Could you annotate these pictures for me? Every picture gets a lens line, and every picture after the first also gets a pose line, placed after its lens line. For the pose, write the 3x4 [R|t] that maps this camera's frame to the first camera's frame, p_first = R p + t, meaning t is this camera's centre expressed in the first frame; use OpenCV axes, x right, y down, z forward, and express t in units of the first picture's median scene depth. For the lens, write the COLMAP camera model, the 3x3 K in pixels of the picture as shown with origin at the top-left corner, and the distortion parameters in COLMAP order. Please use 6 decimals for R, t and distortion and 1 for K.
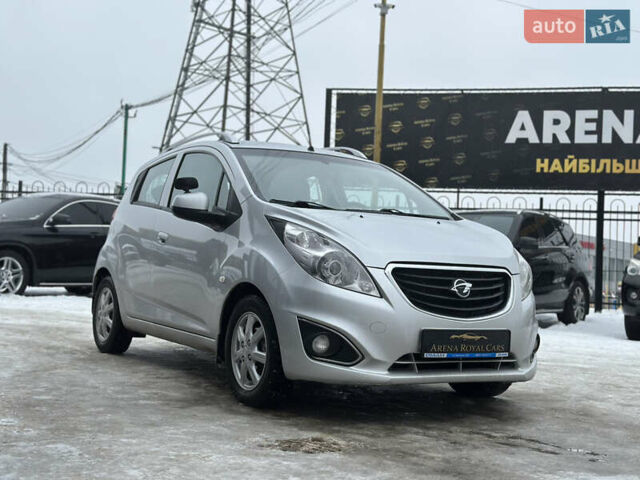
lens RADIAL K [[886.2, 0, 318.2], [0, 886.2, 250.4], [0, 0, 1]] dist [0.013109, 0.628980]
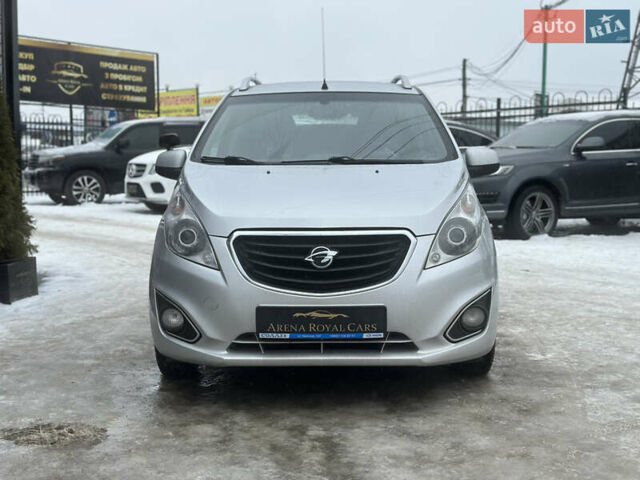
lens RADIAL K [[886.2, 0, 318.2], [0, 886.2, 250.4], [0, 0, 1]] dist [0.013109, 0.628980]
pose [[0.858313, -0.001224, -0.513125, 0.415703], [0.055541, 0.994343, 0.090533, -0.028699], [0.510112, -0.106205, 0.853526, 0.190260]]
